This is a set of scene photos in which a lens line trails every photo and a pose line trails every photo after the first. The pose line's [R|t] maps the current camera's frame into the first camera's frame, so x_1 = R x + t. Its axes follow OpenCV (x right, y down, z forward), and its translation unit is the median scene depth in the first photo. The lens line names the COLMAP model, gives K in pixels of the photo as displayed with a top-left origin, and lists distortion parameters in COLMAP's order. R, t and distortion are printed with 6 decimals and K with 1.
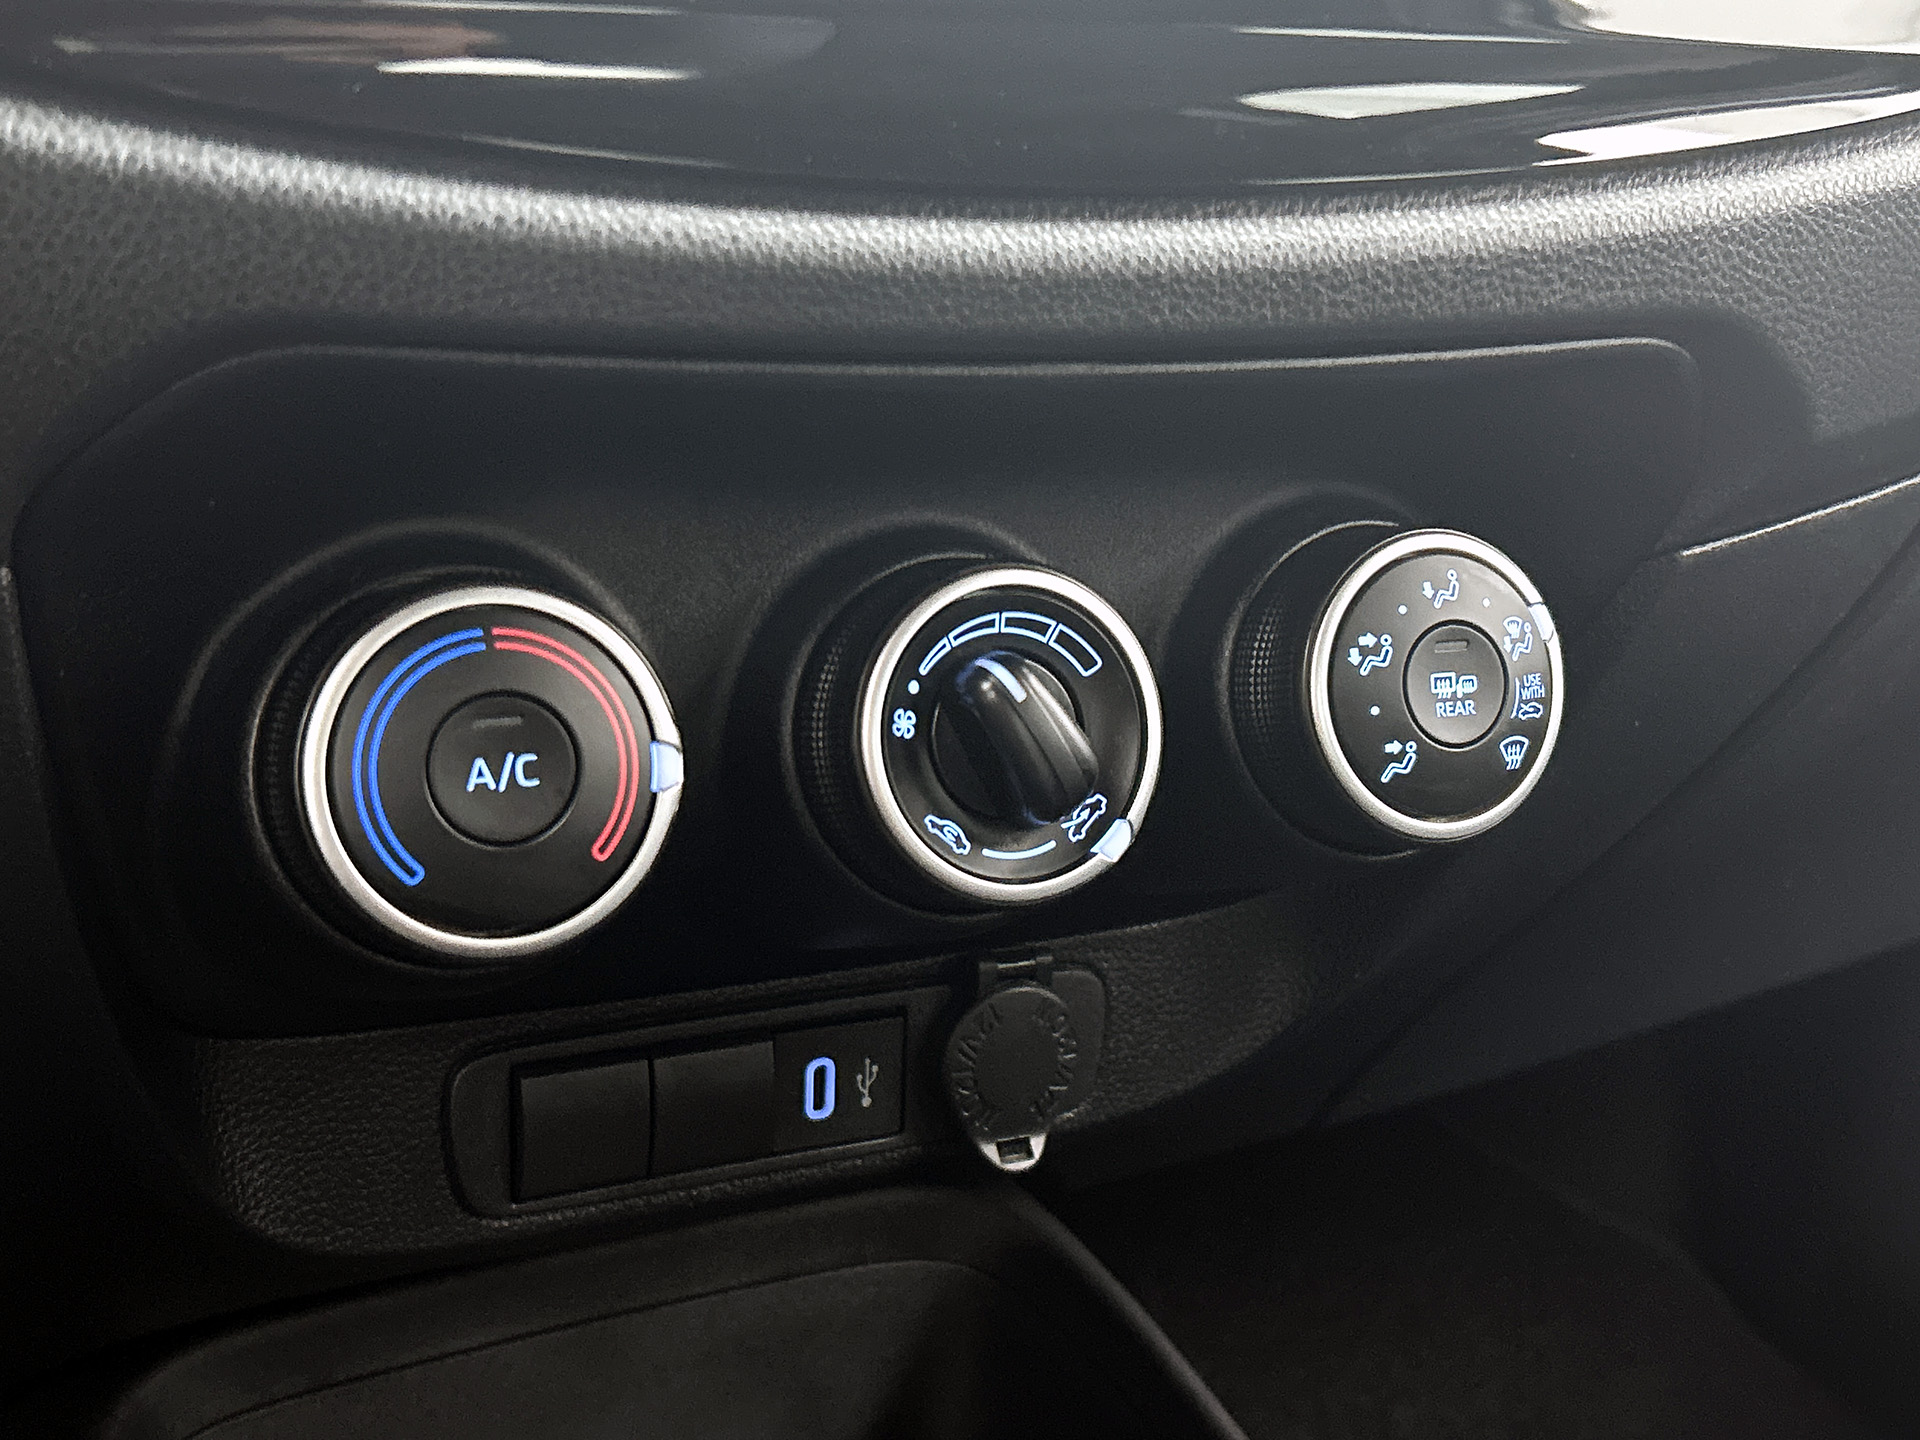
lens RADIAL K [[2319.9, 0, 966.9], [0, 2319.9, 756.4], [0, 0, 1]] dist [0.114272, 0.000000]
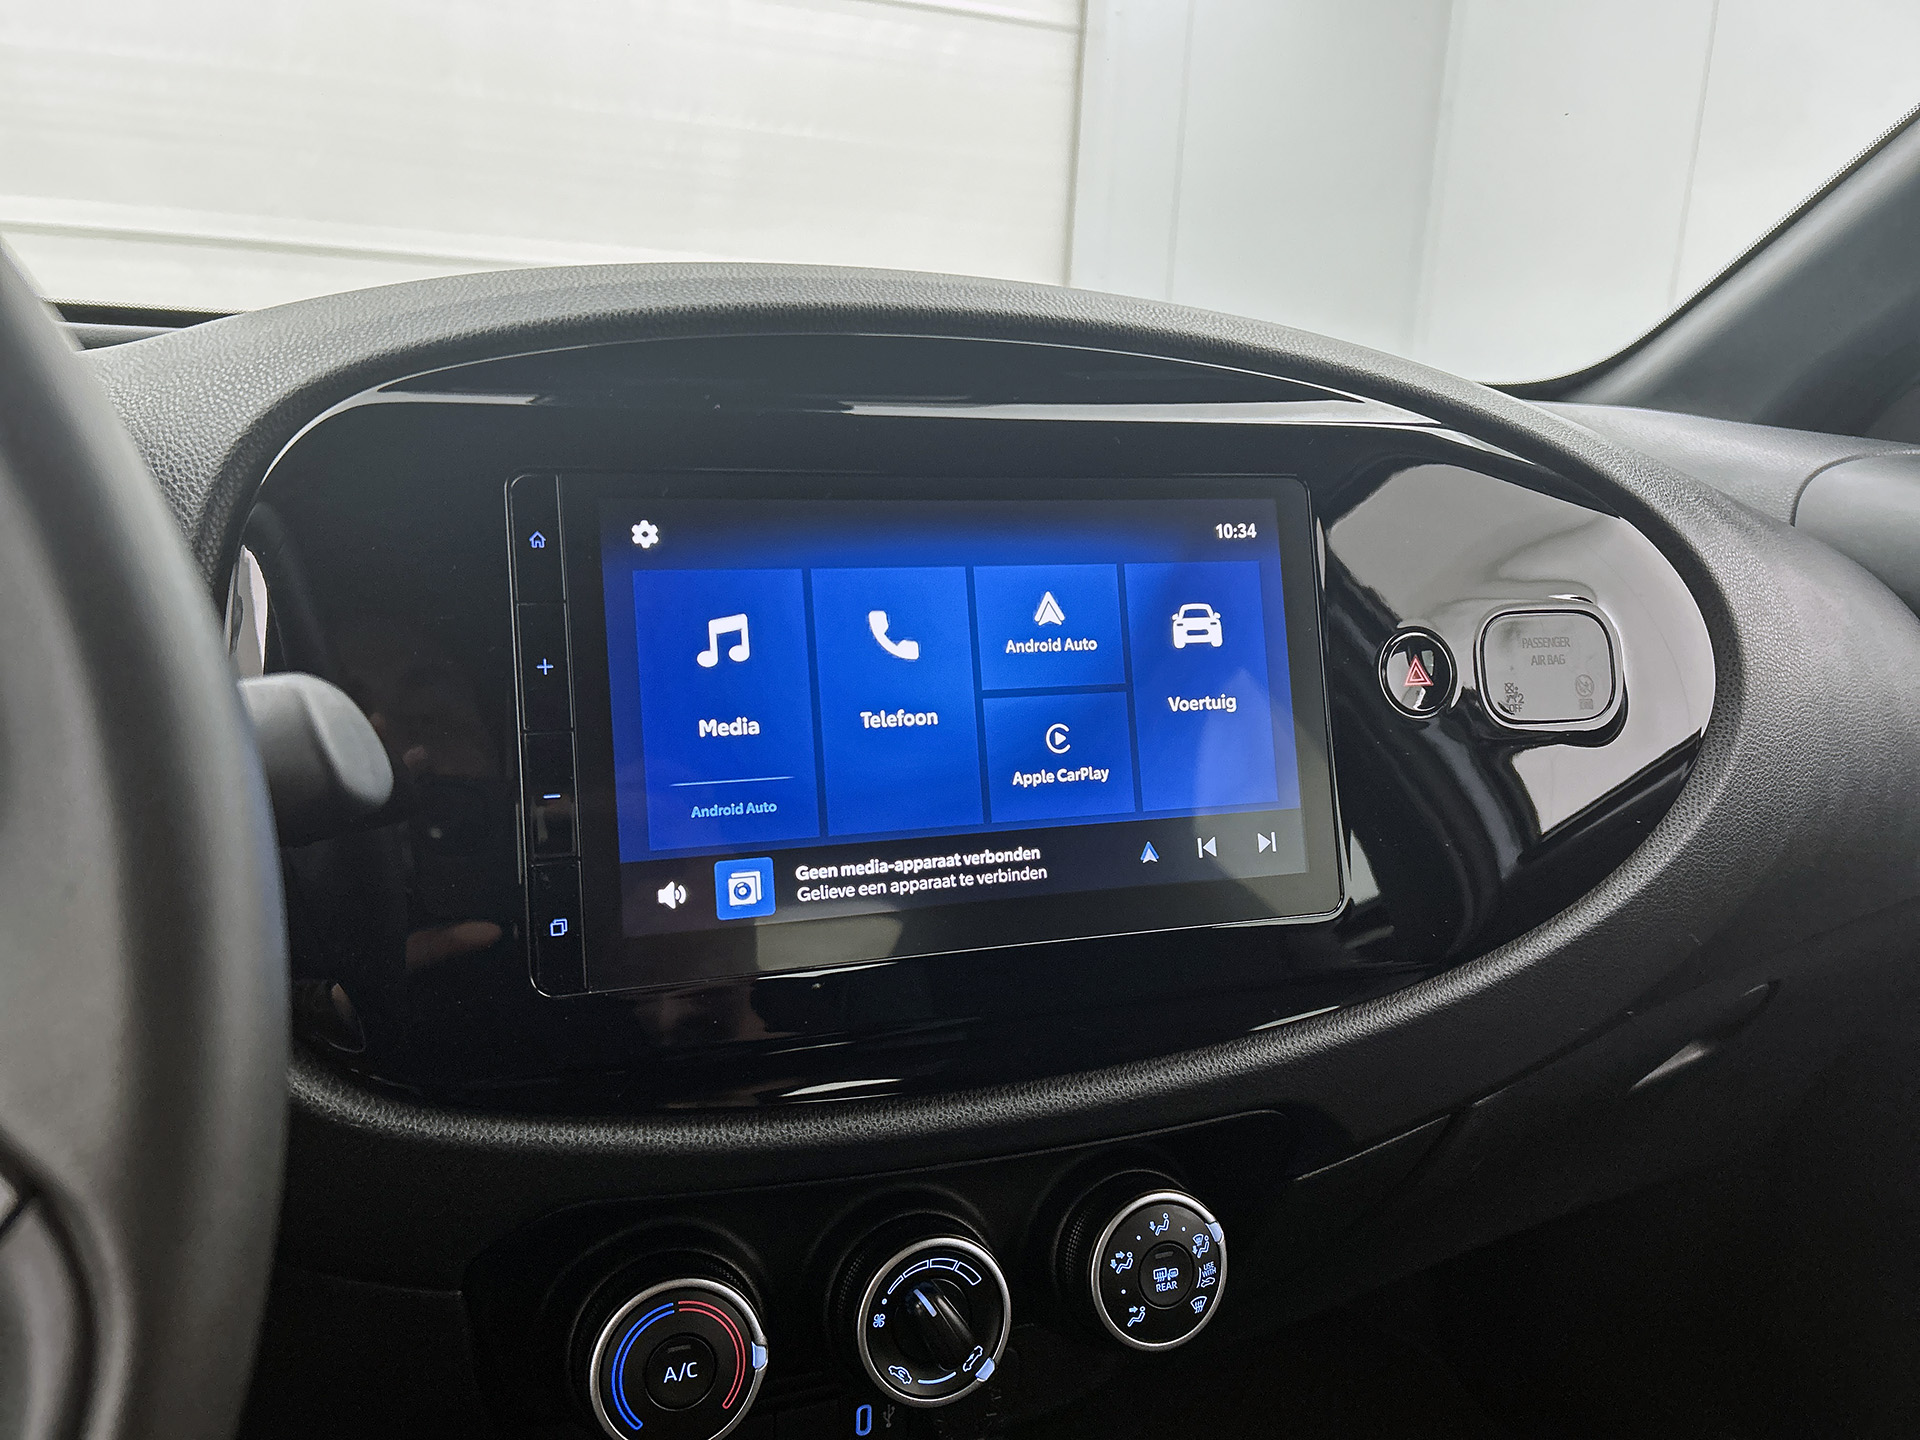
lens RADIAL K [[1440.1, 0, 957.6], [0, 1440.1, 720.2], [0, 0, 1]] dist [0.032345, -0.036624]
pose [[0.996179, 0.008316, -0.086942, 0.136683], [-0.016351, 0.995613, -0.092124, -0.390582], [0.085794, 0.093194, 0.991945, -0.291696]]
